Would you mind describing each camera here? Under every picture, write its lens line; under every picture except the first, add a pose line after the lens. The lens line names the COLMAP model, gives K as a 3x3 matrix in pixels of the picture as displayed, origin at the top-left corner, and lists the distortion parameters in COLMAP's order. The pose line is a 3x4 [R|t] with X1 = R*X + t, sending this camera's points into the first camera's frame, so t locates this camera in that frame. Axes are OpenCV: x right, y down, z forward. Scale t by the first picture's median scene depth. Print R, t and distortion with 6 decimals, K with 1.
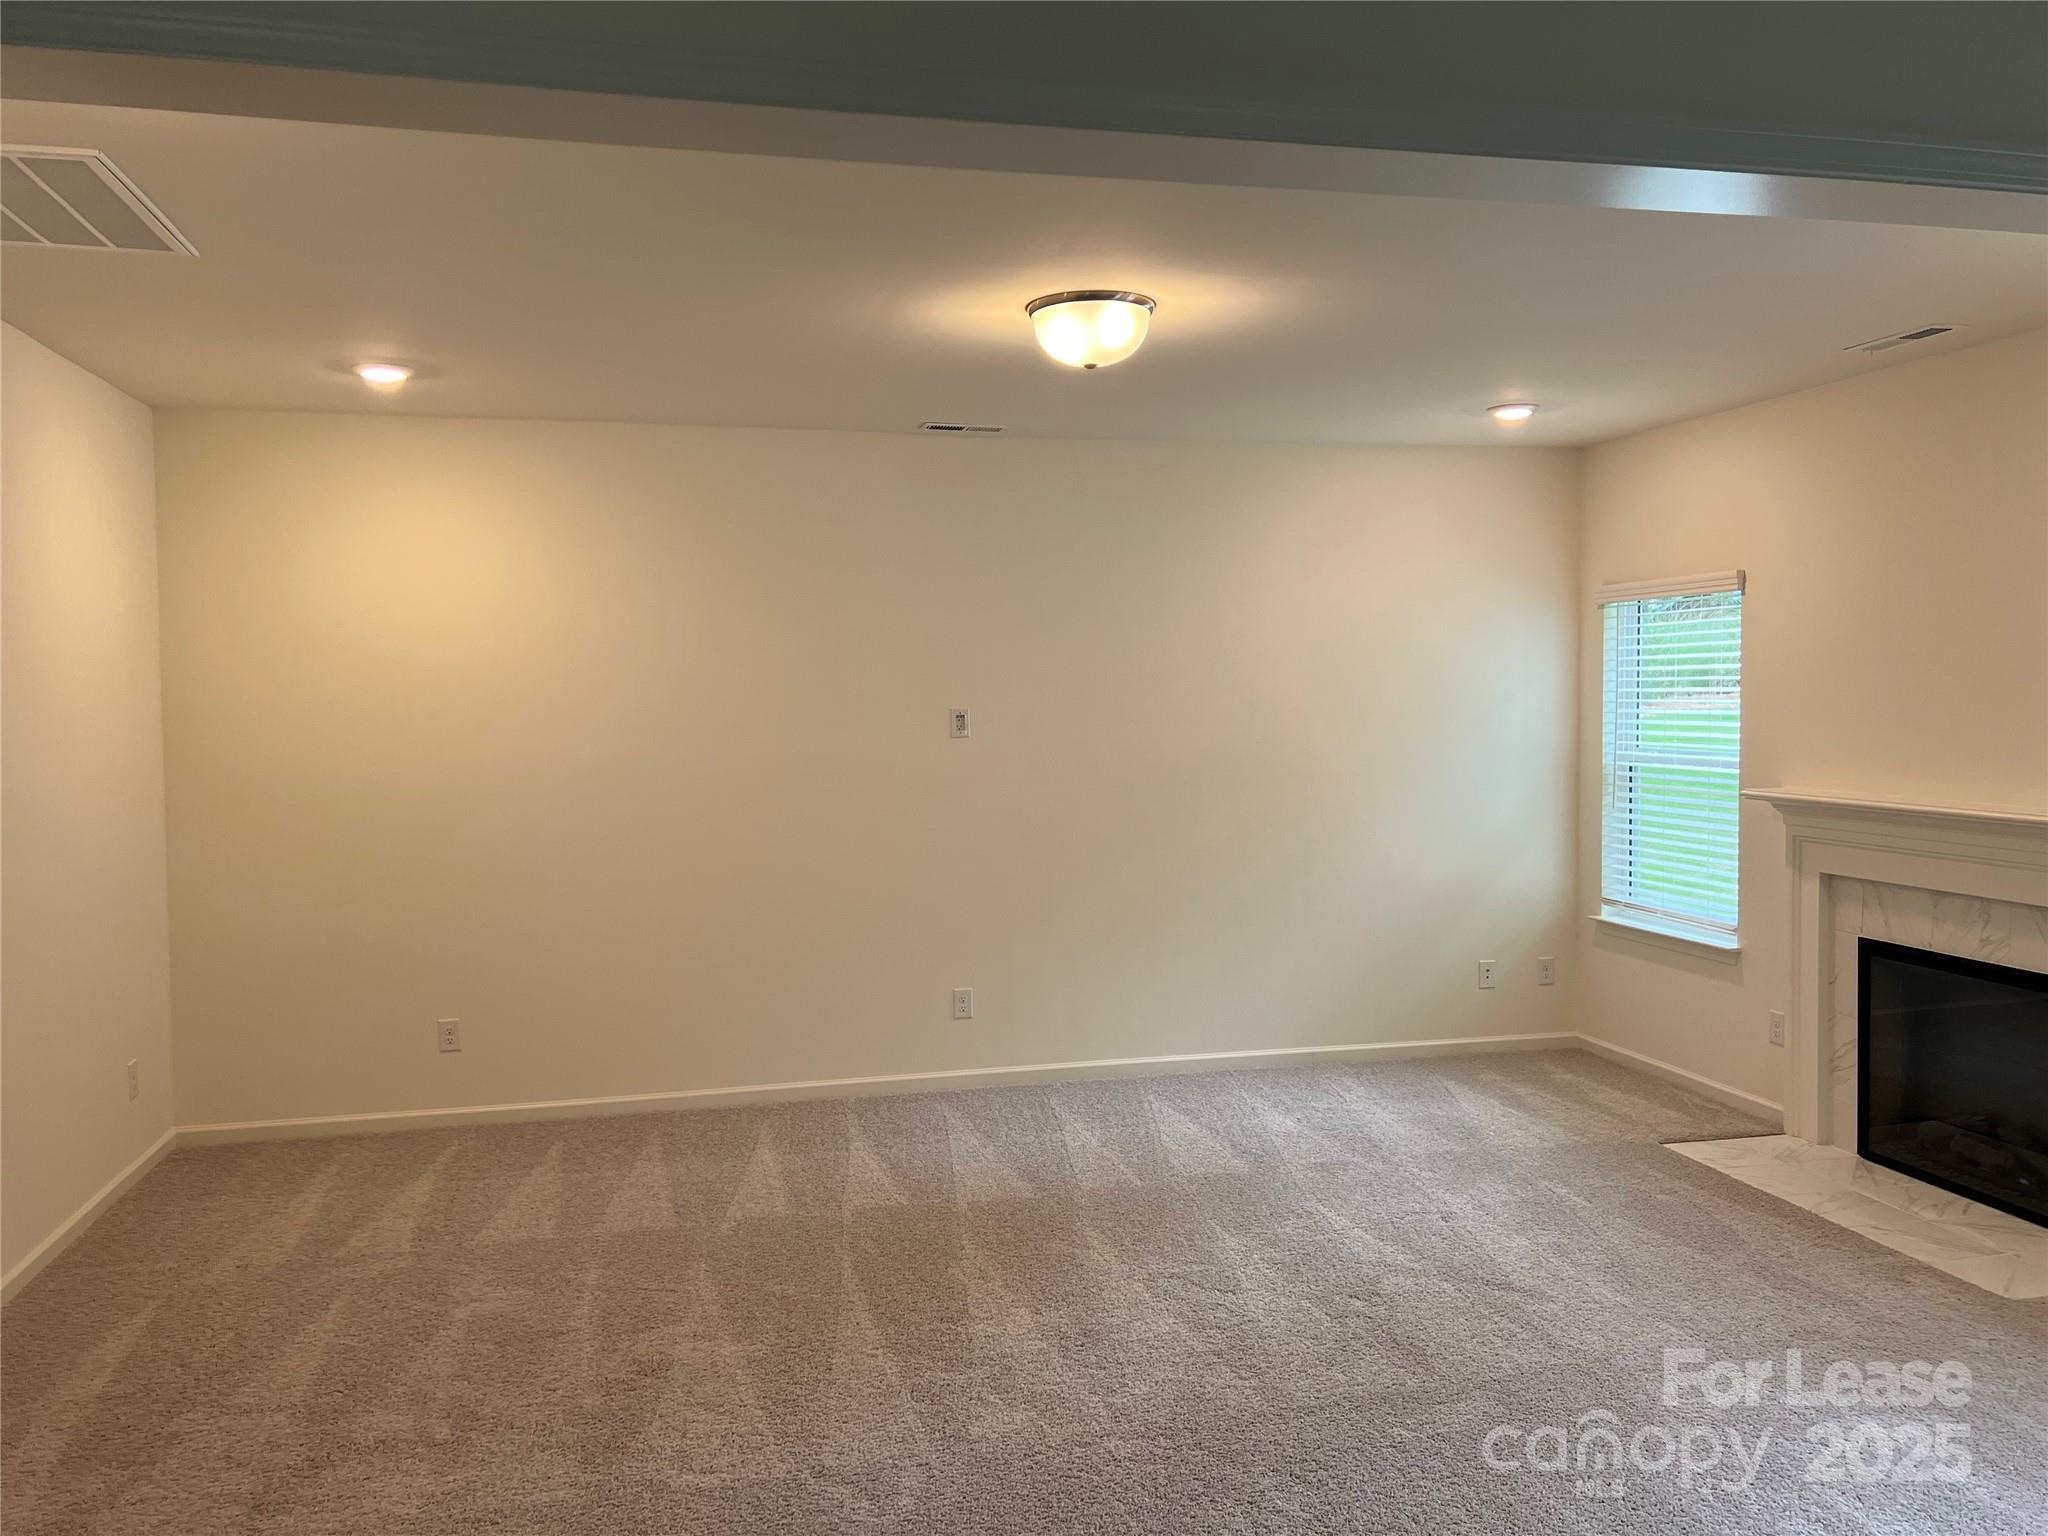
lens RADIAL K [[1554.8, 0, 1024.0], [0, 1554.8, 768.0], [0, 0, 1]] dist [0.052575, -0.046625]
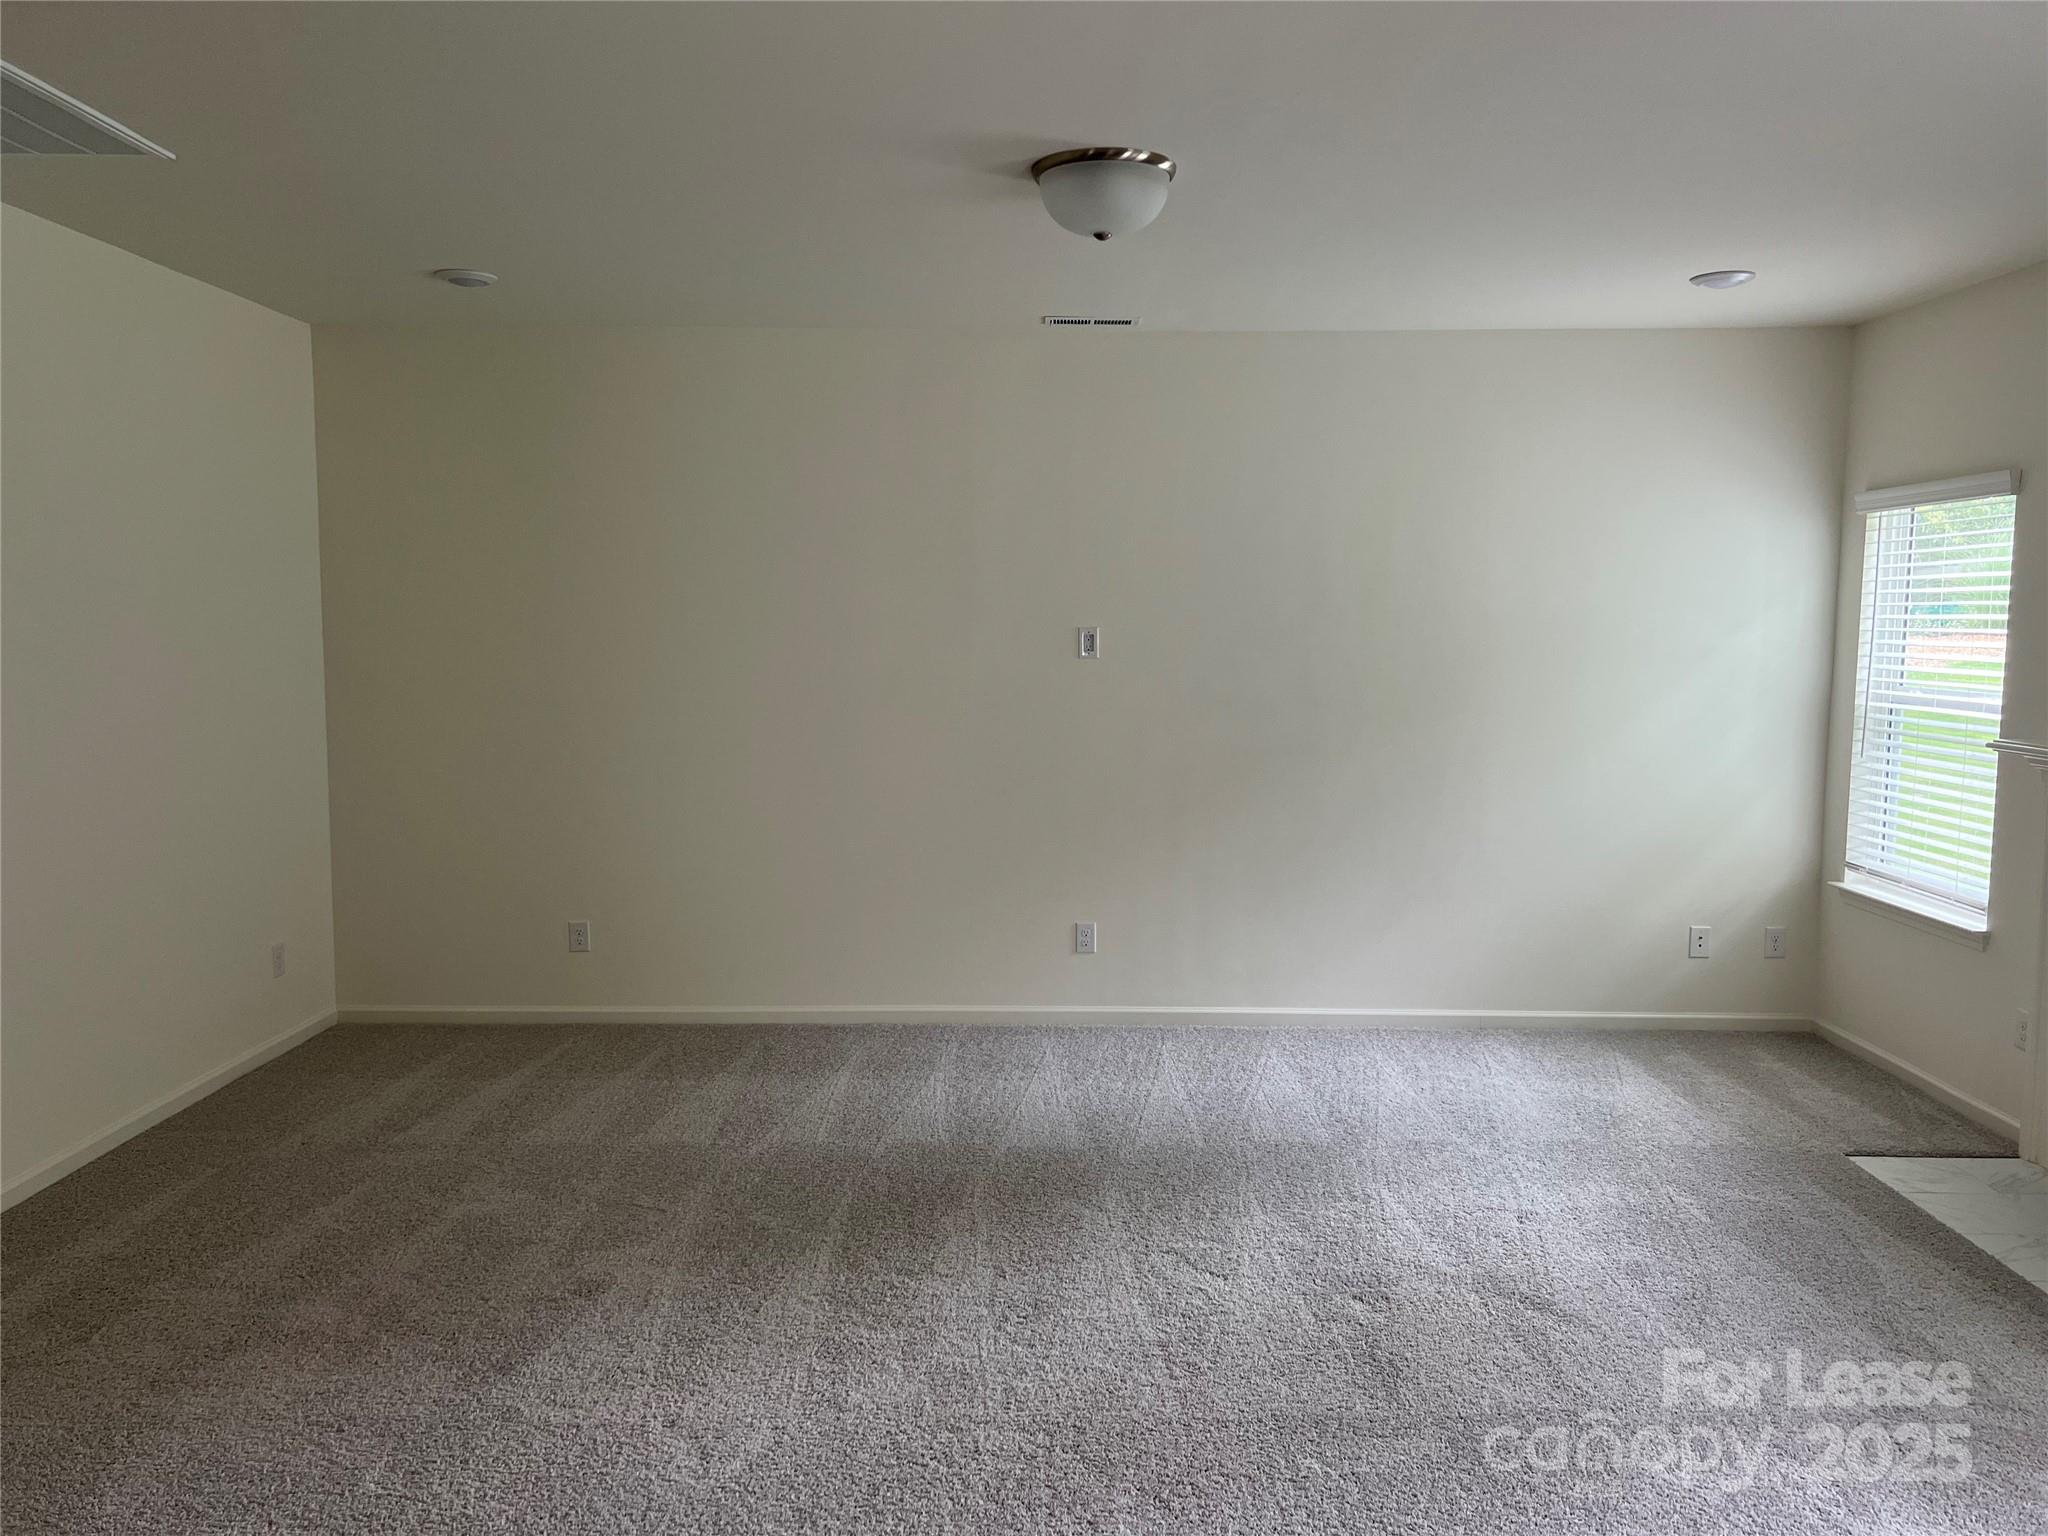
lens RADIAL K [[1554.8, 0, 1024.0], [0, 1554.8, 768.0], [0, 0, 1]] dist [0.052575, -0.046625]
pose [[0.971662, 0.038064, -0.233290, 0.168141], [-0.026243, 0.998219, 0.053567, -0.002506], [0.234913, -0.045927, 0.970931, 0.084630]]
